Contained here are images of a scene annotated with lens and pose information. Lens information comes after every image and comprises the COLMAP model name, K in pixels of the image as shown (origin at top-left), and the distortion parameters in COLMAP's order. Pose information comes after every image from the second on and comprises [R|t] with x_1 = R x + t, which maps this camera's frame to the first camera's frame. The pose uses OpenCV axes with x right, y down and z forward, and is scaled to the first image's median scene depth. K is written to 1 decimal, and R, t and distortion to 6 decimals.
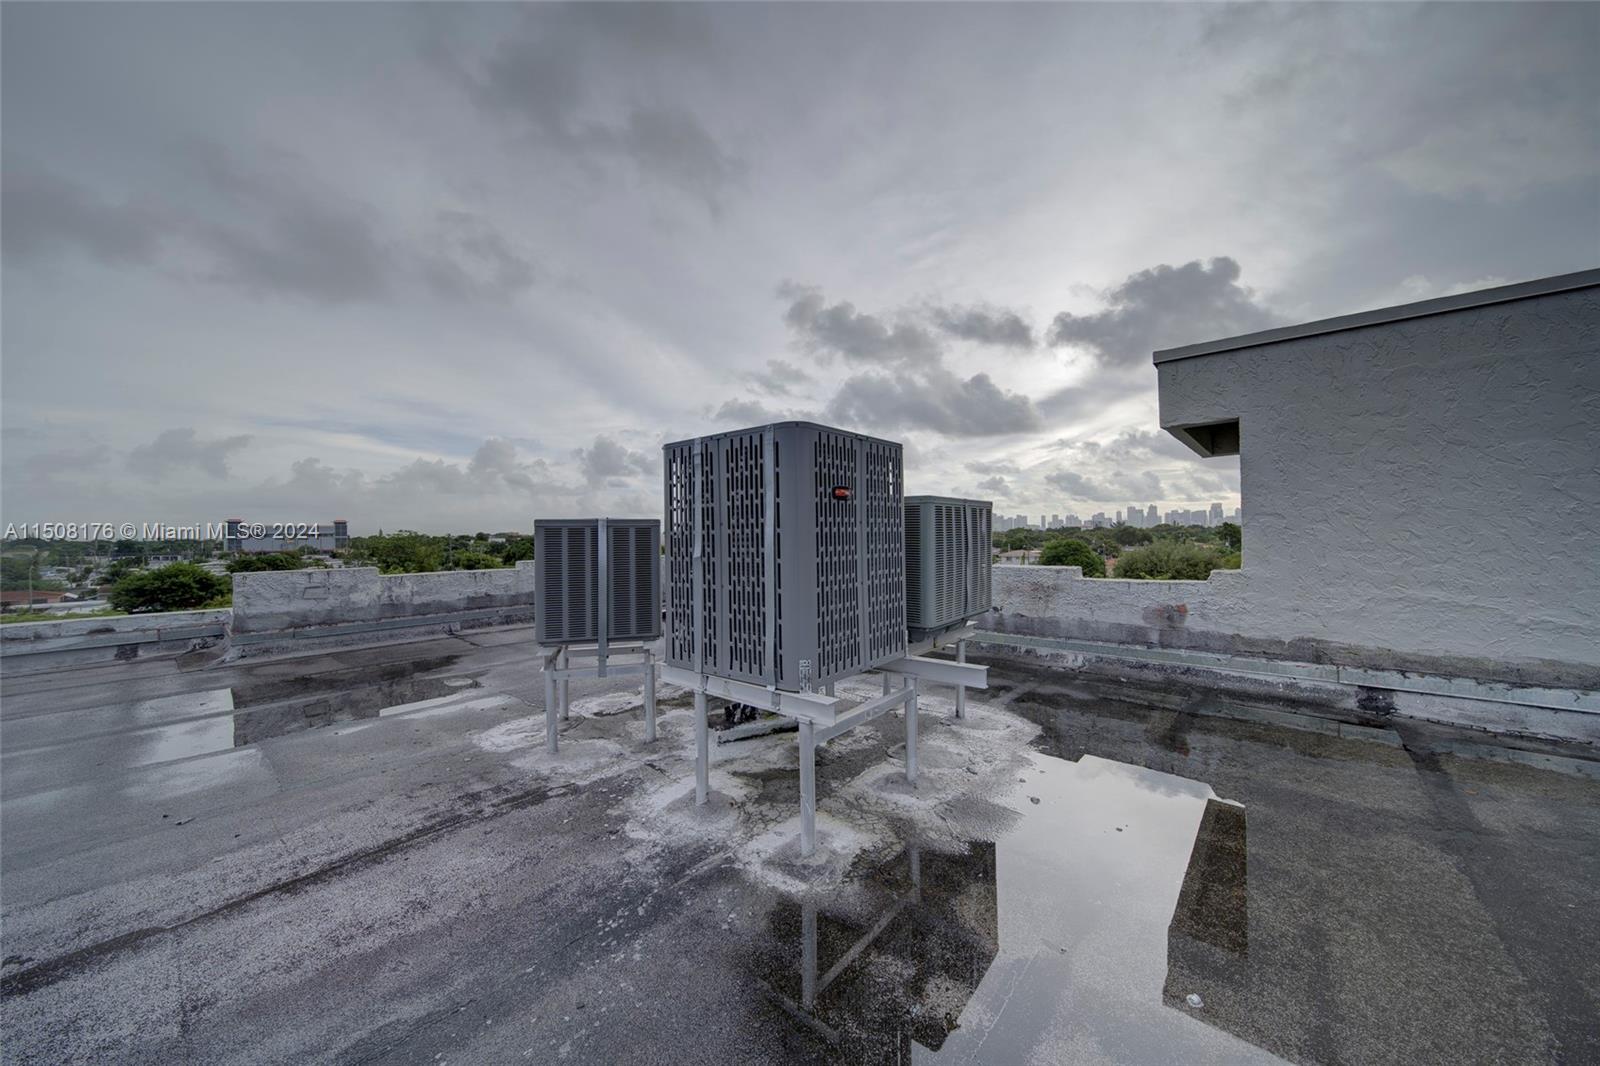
lens RADIAL K [[568.9, 0, 804.6], [0, 568.9, 534.0], [0, 0, 1]] dist [-0.003563, -0.000497]
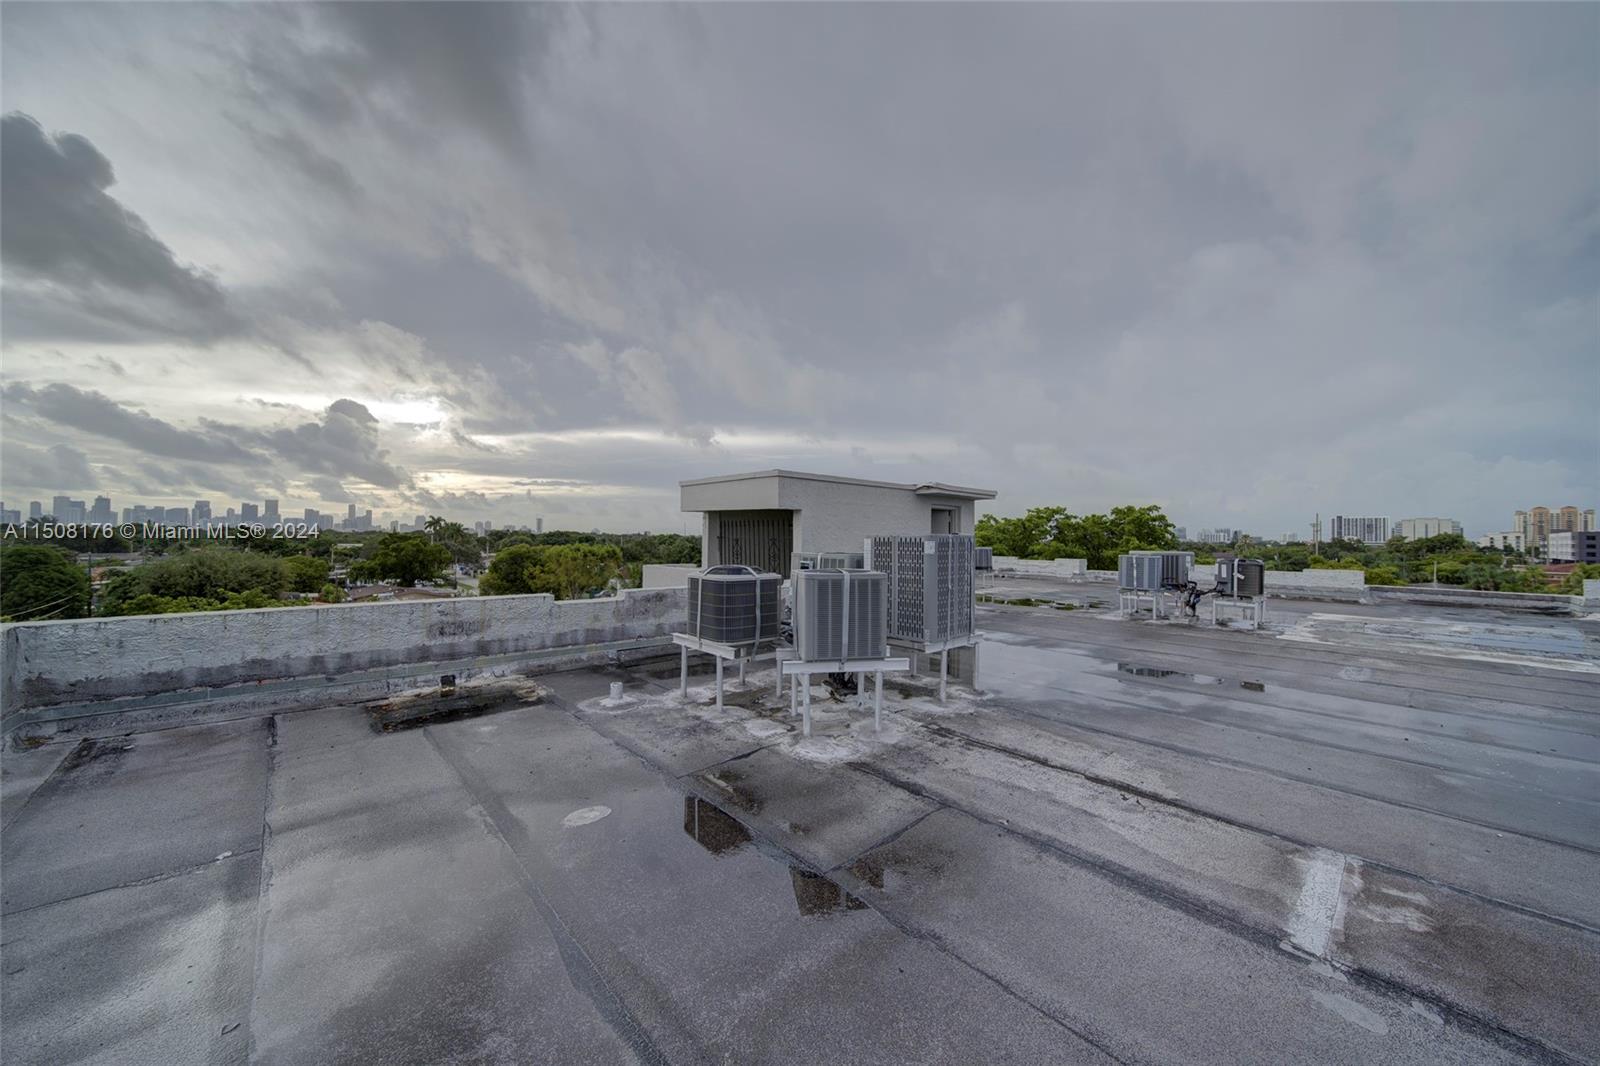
lens RADIAL K [[568.9, 0, 806.0], [0, 568.9, 535.8], [0, 0, 1]] dist [-0.003563, -0.000497]
pose [[0.114188, 0.010770, 0.993401, -2.330858], [-0.008999, 0.999911, -0.009806, -0.126899], [-0.993418, -0.007820, 0.114275, 1.237790]]
